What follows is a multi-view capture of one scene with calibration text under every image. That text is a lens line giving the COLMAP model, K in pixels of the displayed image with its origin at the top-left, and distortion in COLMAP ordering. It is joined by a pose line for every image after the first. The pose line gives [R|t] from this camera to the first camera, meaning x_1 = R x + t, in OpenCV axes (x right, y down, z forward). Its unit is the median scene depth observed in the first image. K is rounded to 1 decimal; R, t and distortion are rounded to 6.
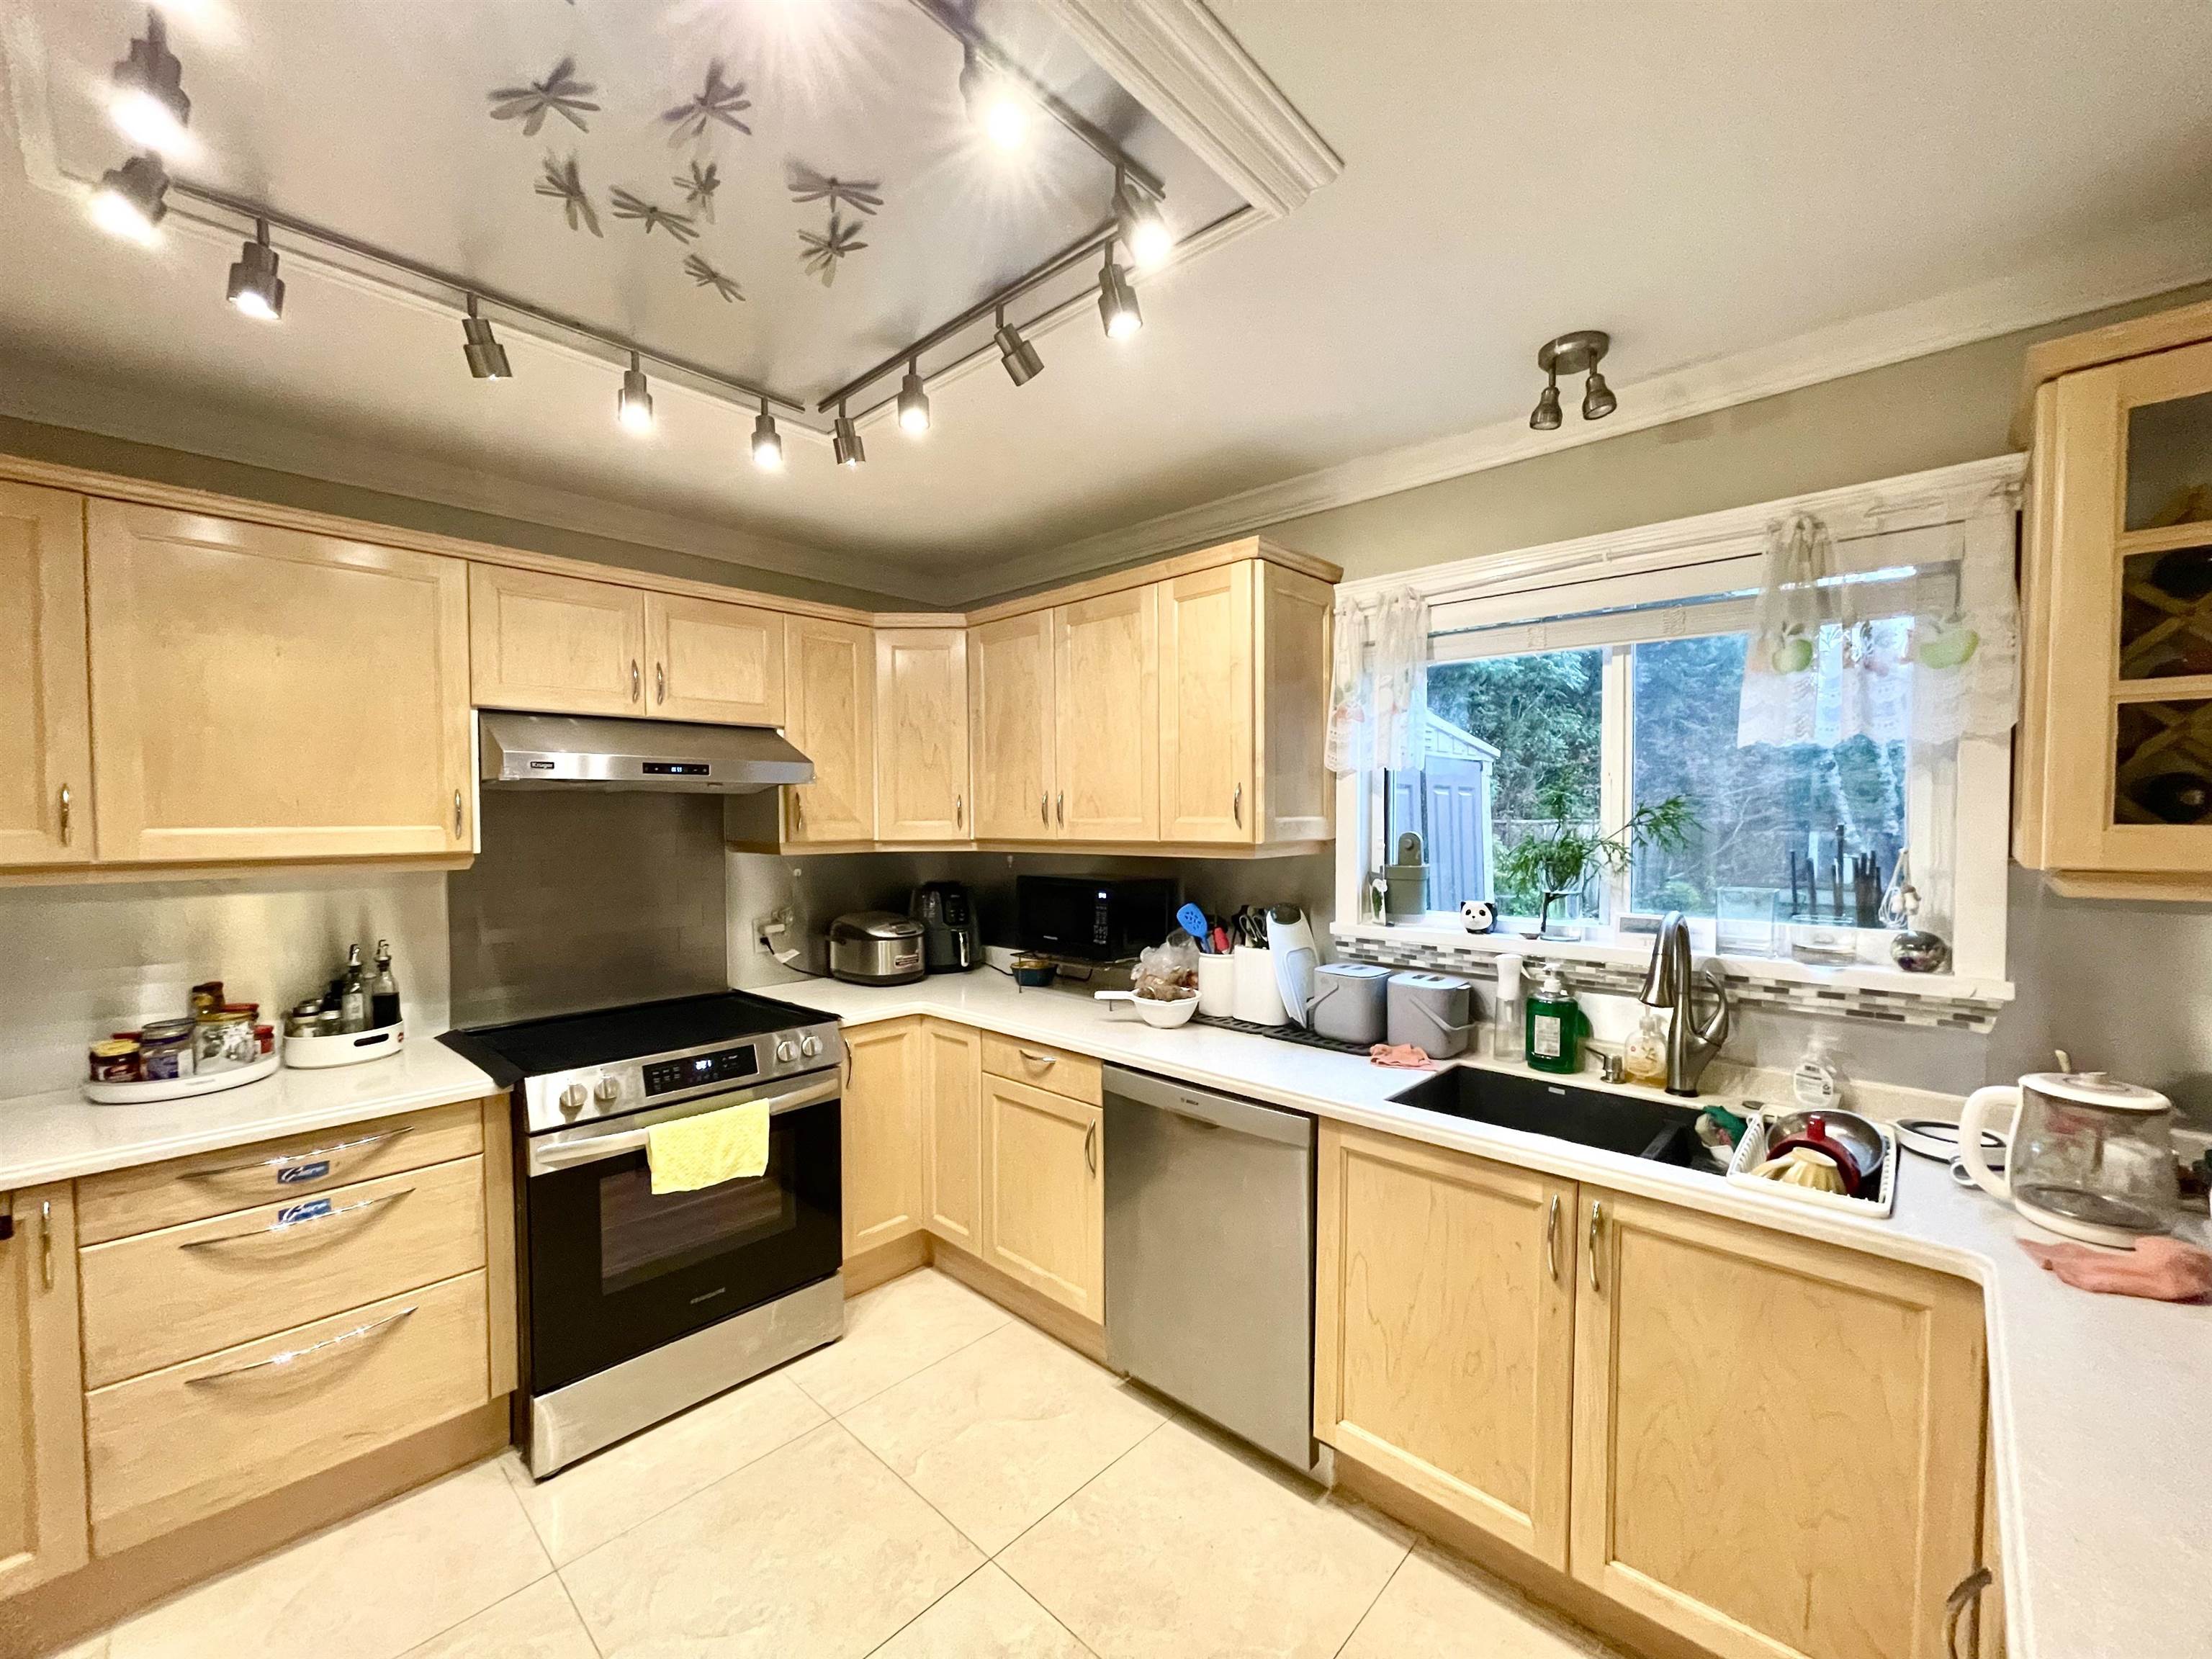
lens RADIAL K [[891.0, 0, 1104.3], [0, 891.0, 841.7], [0, 0, 1]] dist [-0.001632, -0.000012]
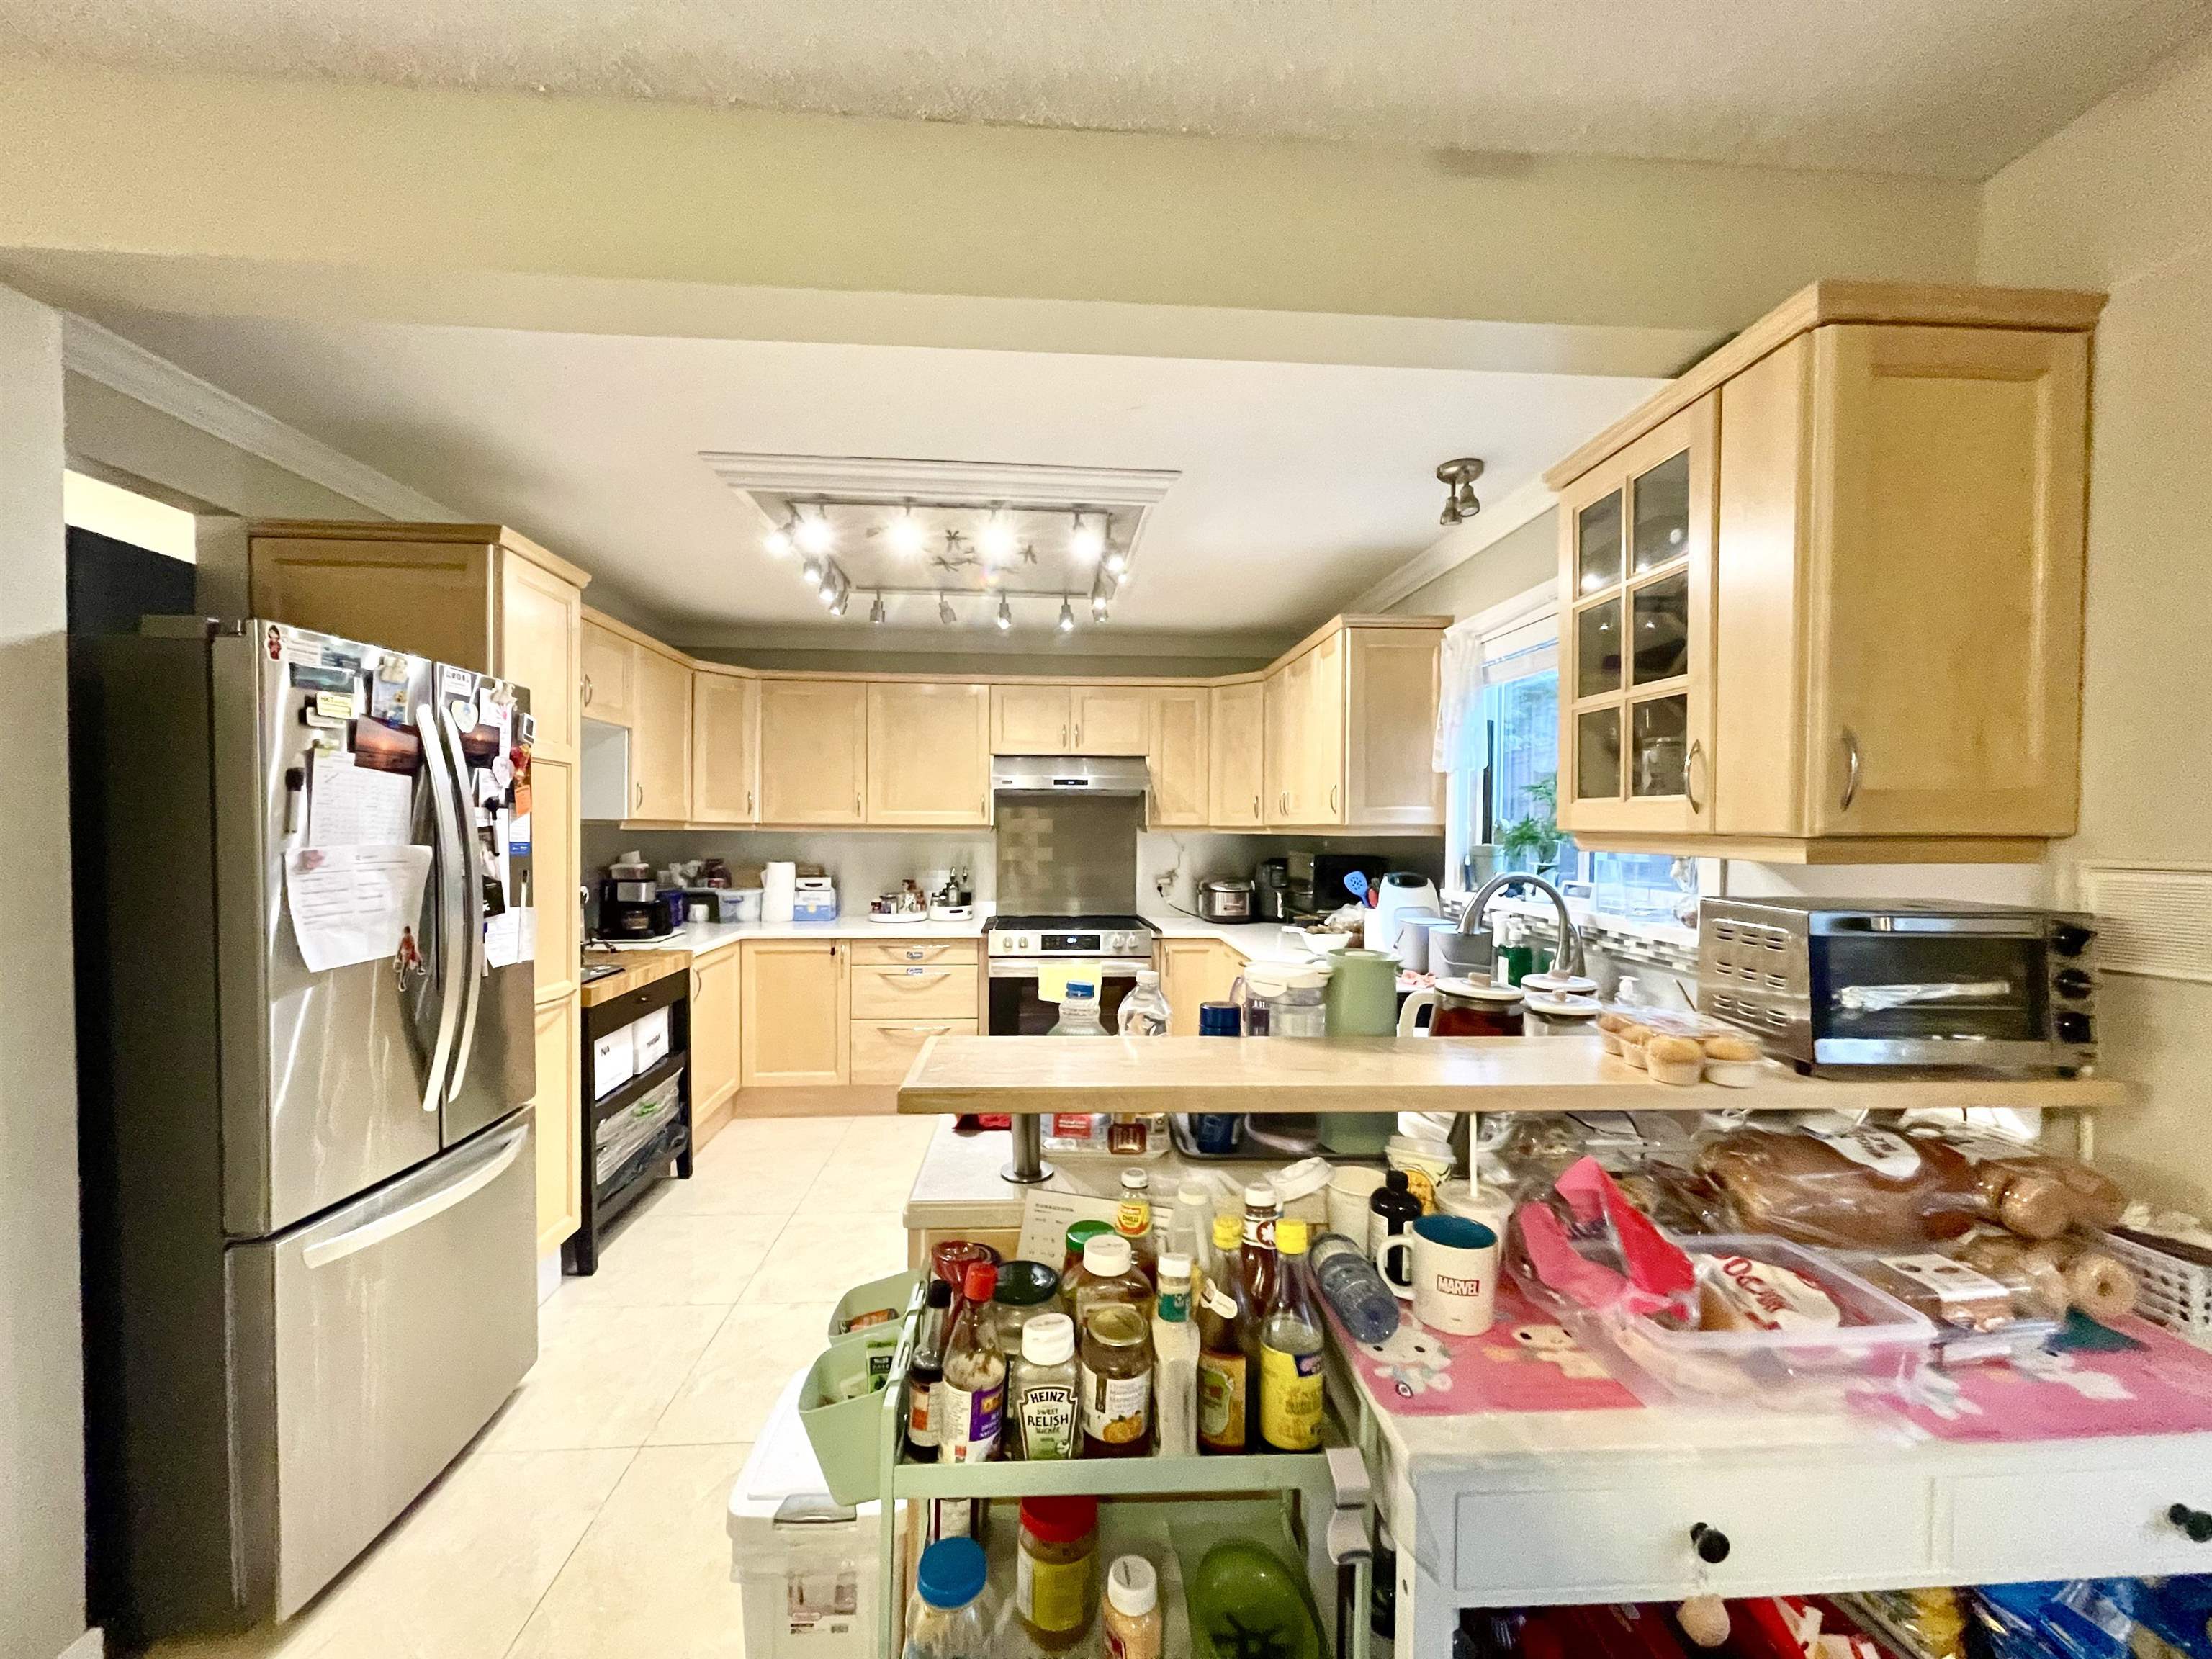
lens RADIAL K [[891.0, 0, 1104.3], [0, 891.0, 841.7], [0, 0, 1]] dist [-0.001632, -0.000012]
pose [[0.729950, 0.023540, -0.683095, 0.945808], [-0.031364, 0.999508, 0.000928, 0.044254], [0.682781, 0.020747, 0.730329, -0.346525]]
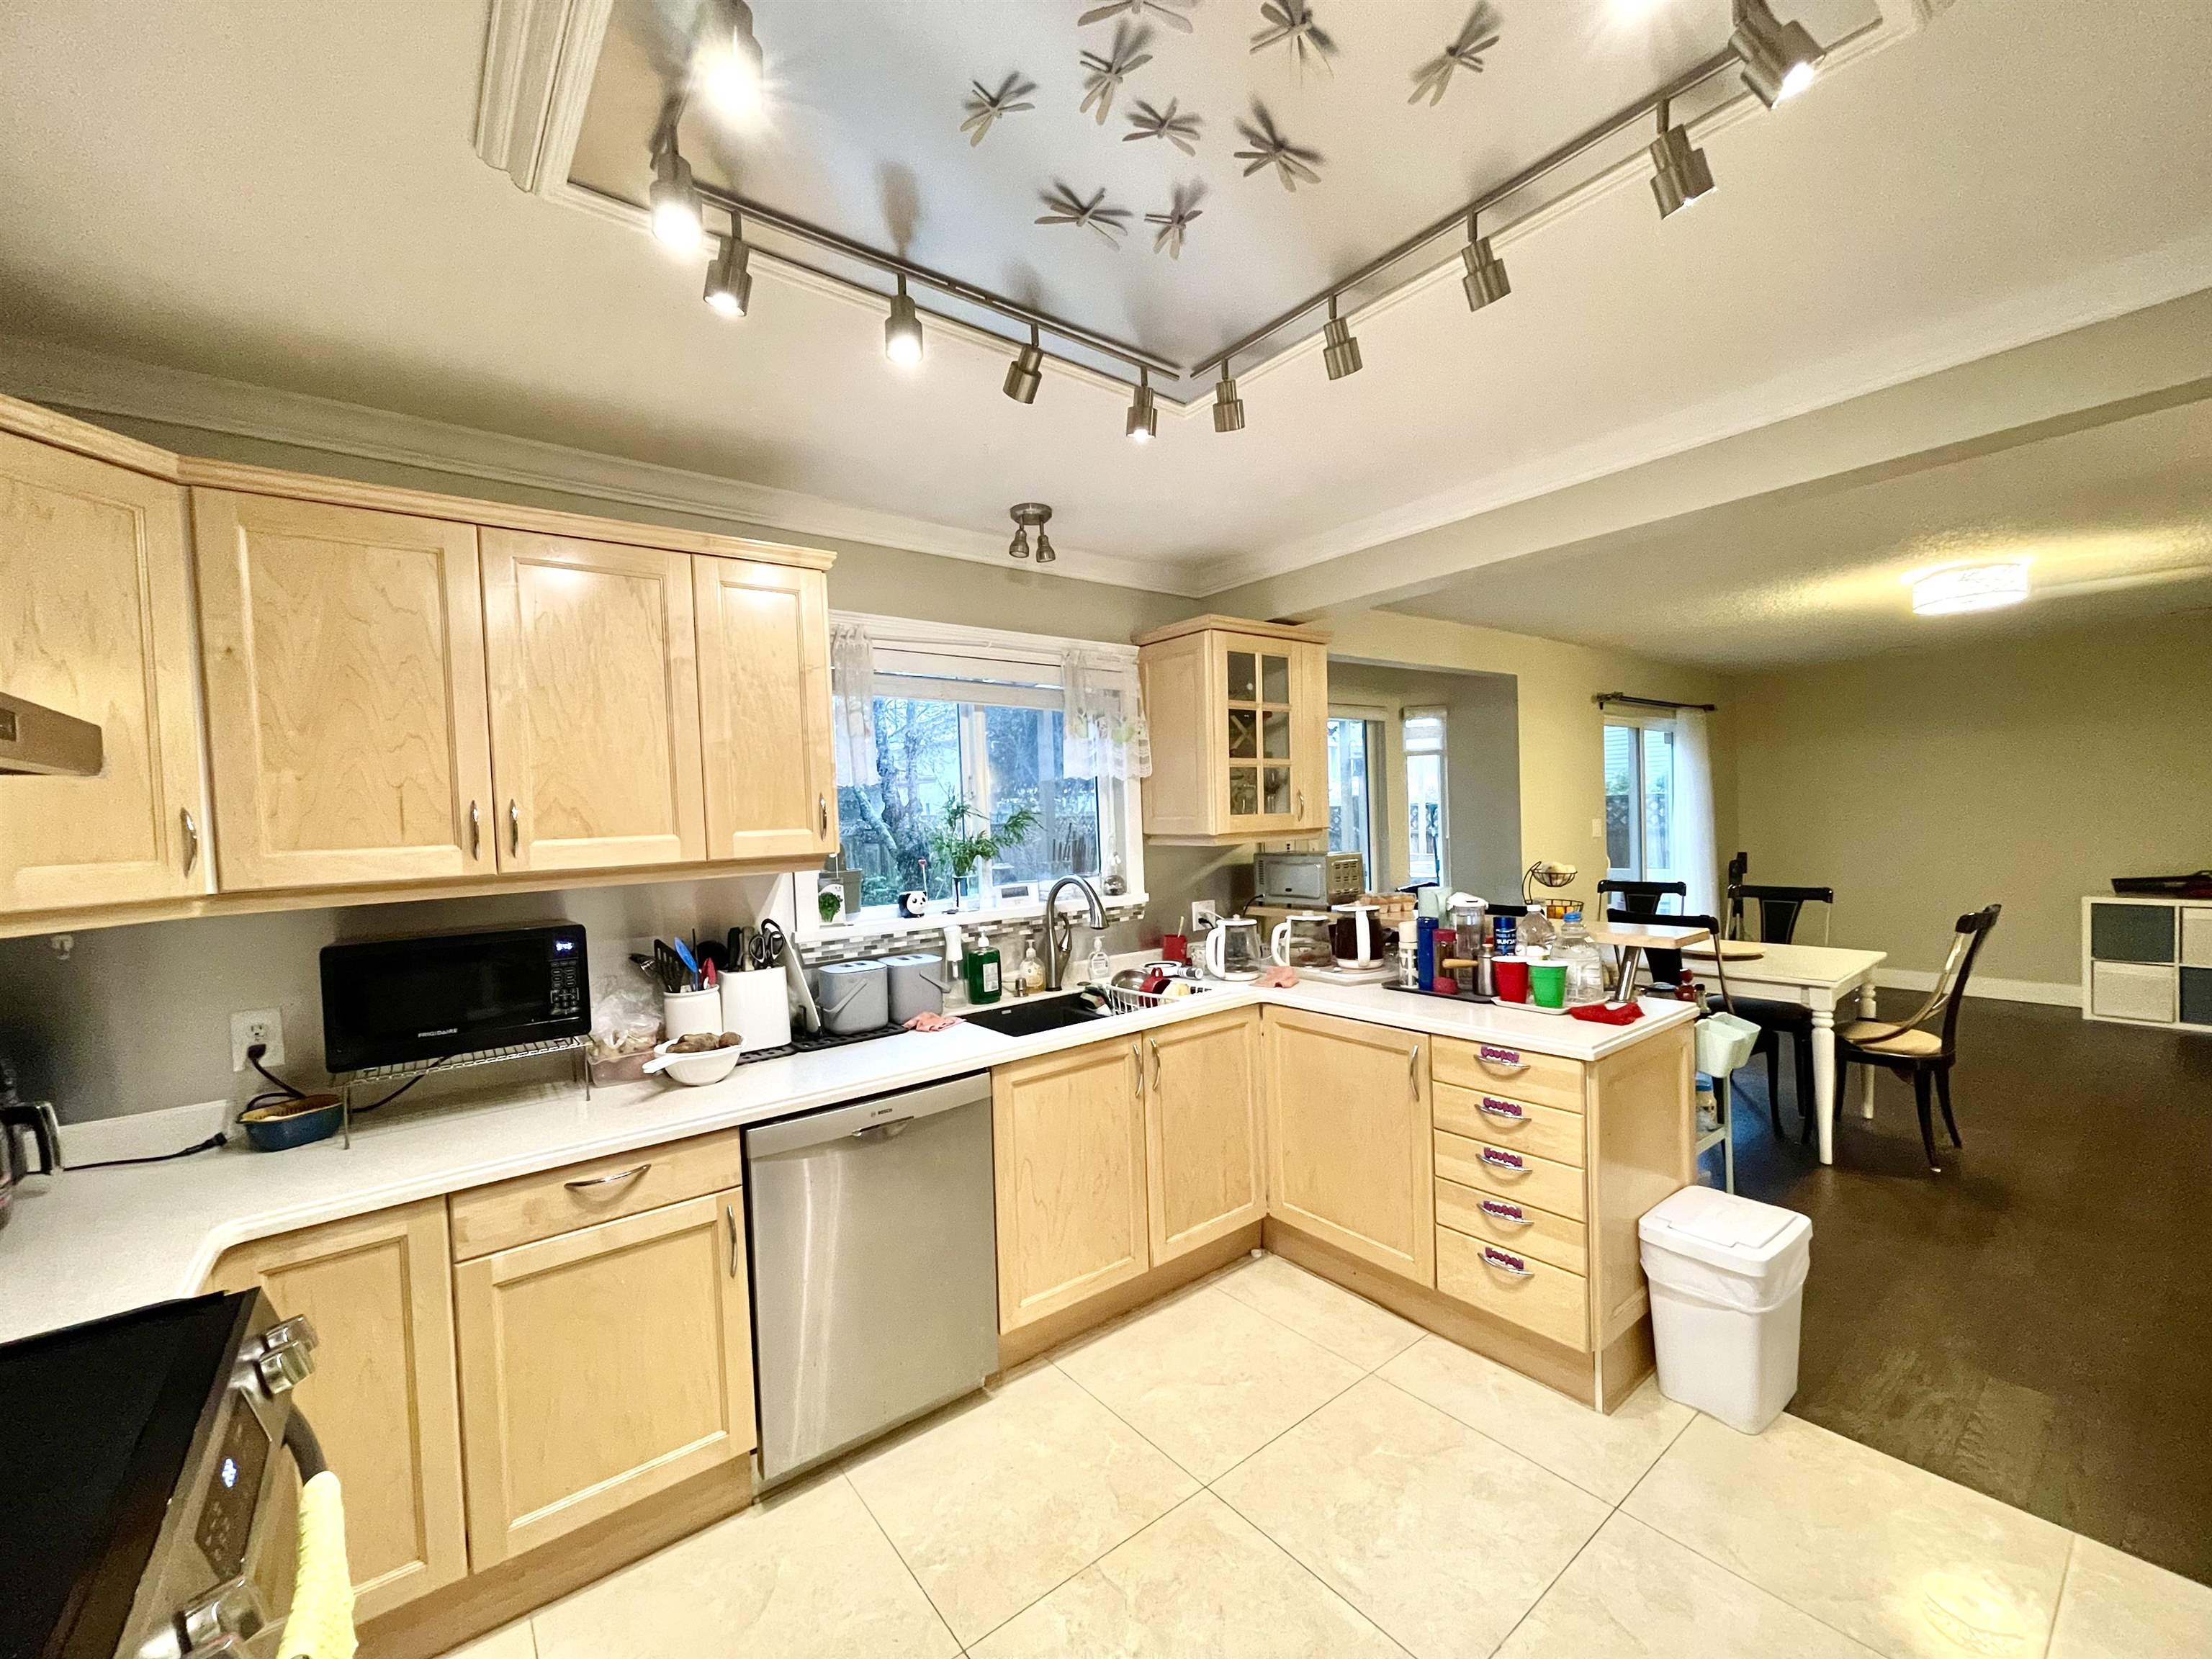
lens RADIAL K [[891.0, 0, 1104.3], [0, 891.0, 841.7], [0, 0, 1]] dist [-0.001632, -0.000012]
pose [[0.153287, -0.031577, 0.987677, -0.845167], [0.067493, 0.997490, 0.021415, -0.013169], [-0.985874, 0.063378, 0.155034, 0.586771]]
